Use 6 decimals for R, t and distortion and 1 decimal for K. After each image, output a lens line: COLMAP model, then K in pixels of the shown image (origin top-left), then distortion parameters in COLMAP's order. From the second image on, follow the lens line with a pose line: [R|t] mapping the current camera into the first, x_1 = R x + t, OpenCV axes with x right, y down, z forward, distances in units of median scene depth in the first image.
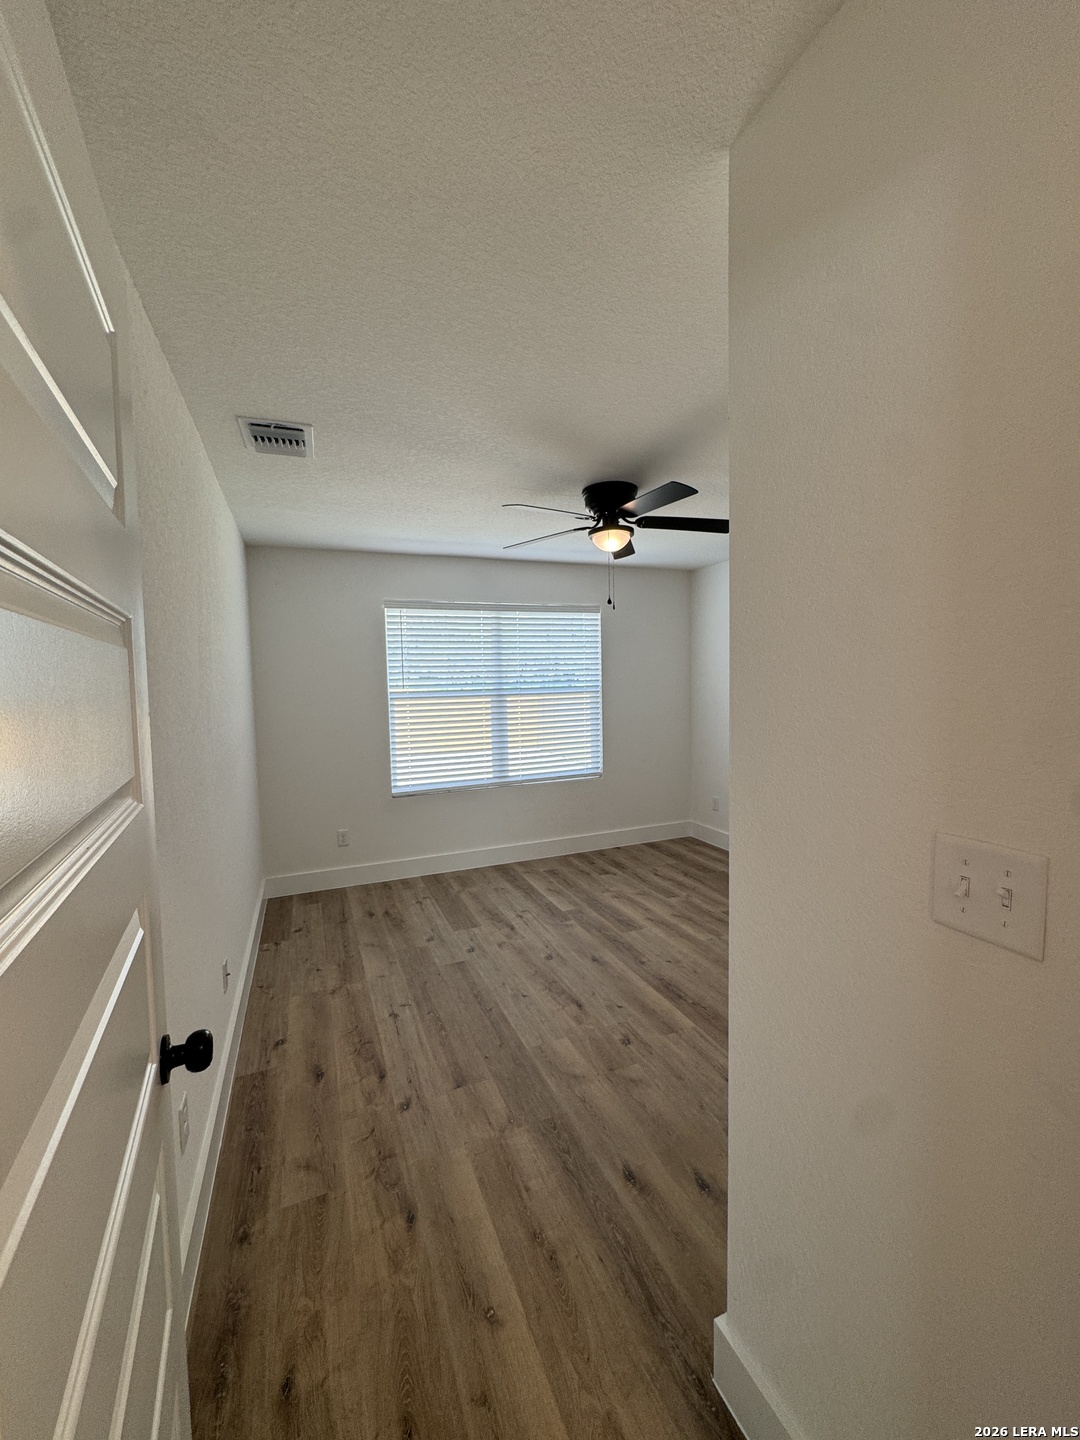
lens RADIAL K [[577.3, 0, 540.8], [0, 577.3, 719.3], [0, 0, 1]] dist [-0.003974, 0.000312]
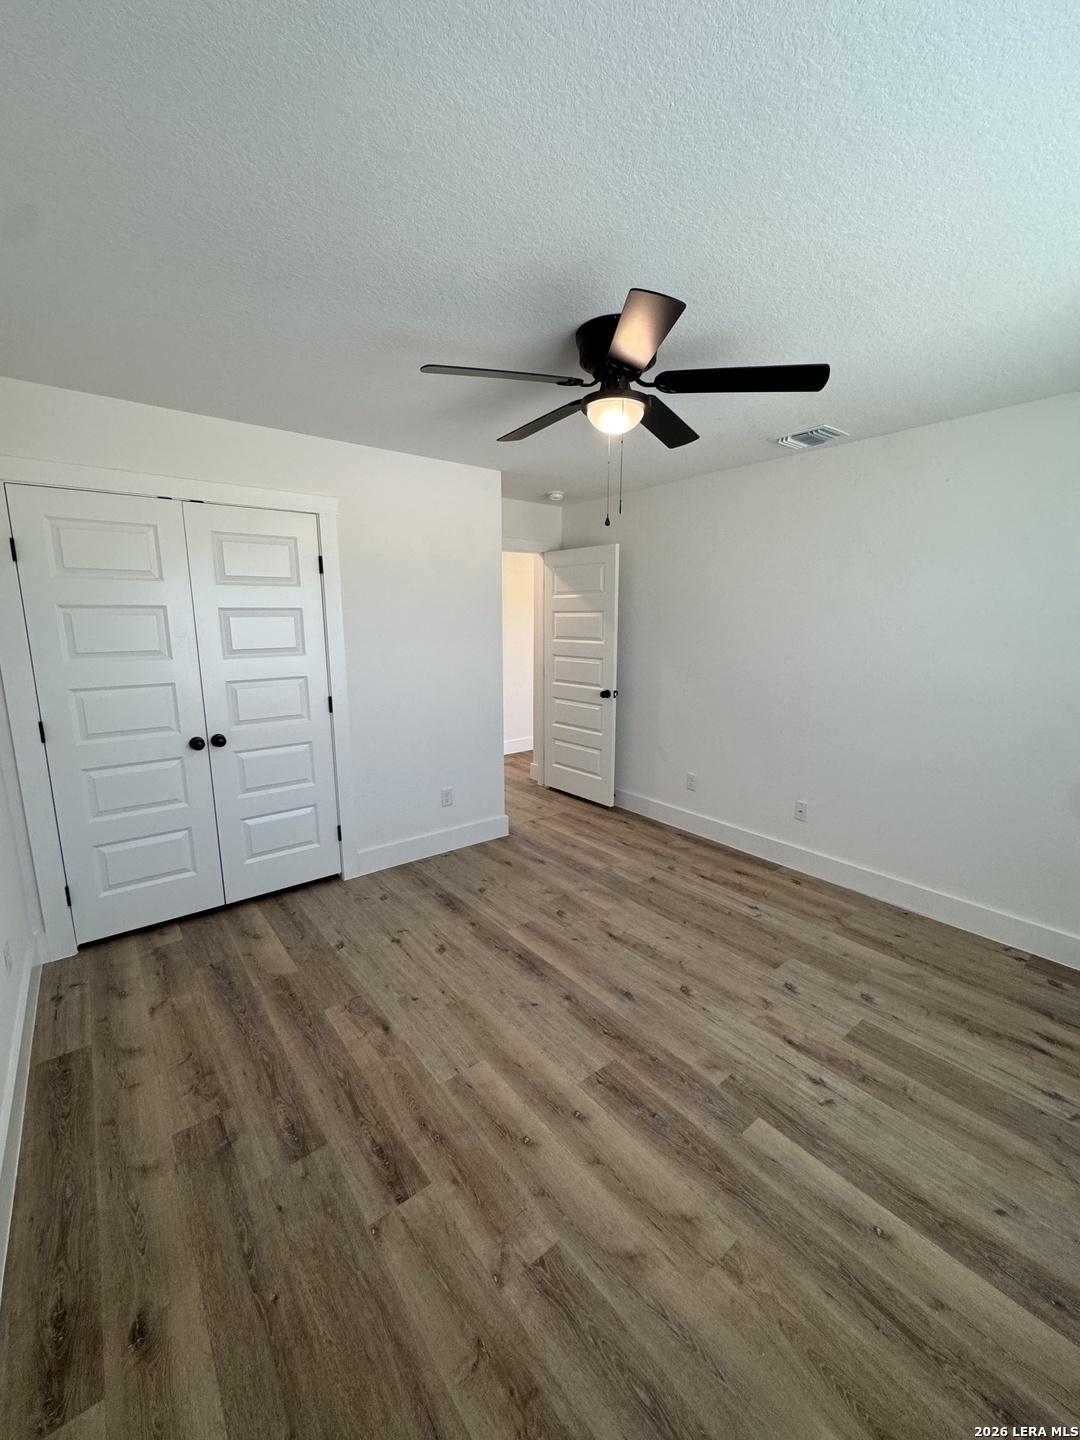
lens RADIAL K [[577.3, 0, 540.8], [0, 577.3, 719.3], [0, 0, 1]] dist [-0.003974, 0.000312]
pose [[-0.961544, 0.065935, -0.266620, 0.382591], [0.000163, 0.970893, 0.239514, -0.123771], [0.274652, 0.230260, -0.933567, 1.588486]]
